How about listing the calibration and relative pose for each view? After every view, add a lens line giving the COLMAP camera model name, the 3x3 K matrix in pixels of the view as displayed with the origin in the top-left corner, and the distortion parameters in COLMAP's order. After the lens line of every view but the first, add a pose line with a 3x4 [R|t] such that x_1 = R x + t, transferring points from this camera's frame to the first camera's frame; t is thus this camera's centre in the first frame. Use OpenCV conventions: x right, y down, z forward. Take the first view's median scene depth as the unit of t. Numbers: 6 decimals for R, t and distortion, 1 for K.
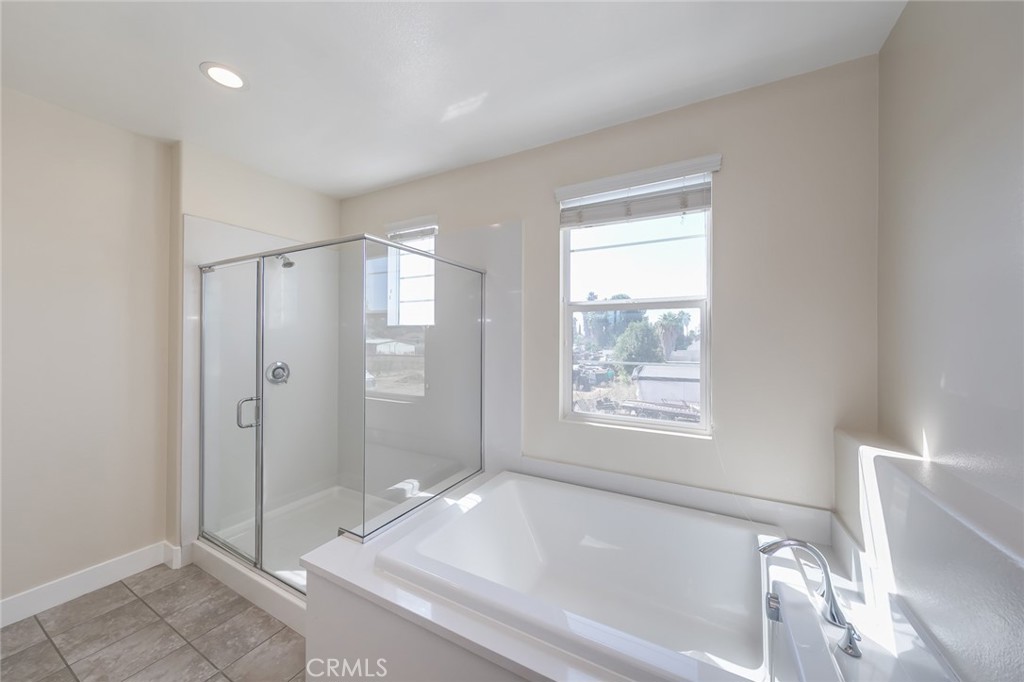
lens RADIAL K [[362.4, 0, 511.9], [0, 362.4, 338.3], [0, 0, 1]] dist [-0.000374, 0.000030]
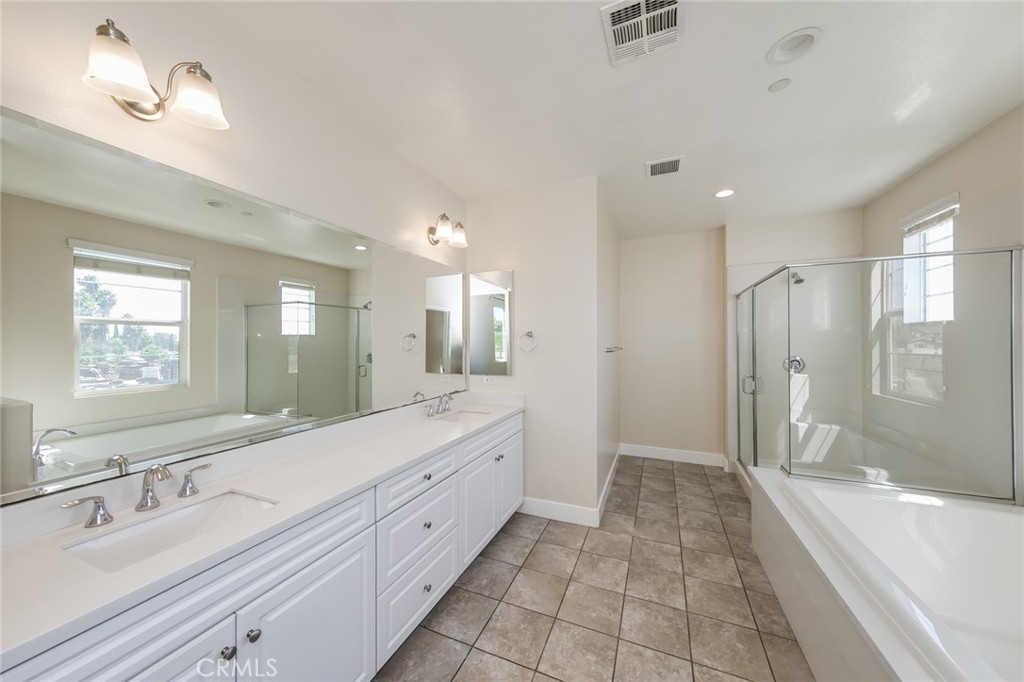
lens RADIAL K [[350.0, 0, 511.8], [0, 350.0, 341.7], [0, 0, 1]] dist [-0.000438, -0.000050]
pose [[0.093172, -0.007199, -0.995624, 0.634223], [0.014202, 0.999882, -0.005901, 0.006587], [0.995549, -0.013590, 0.093263, -0.167283]]
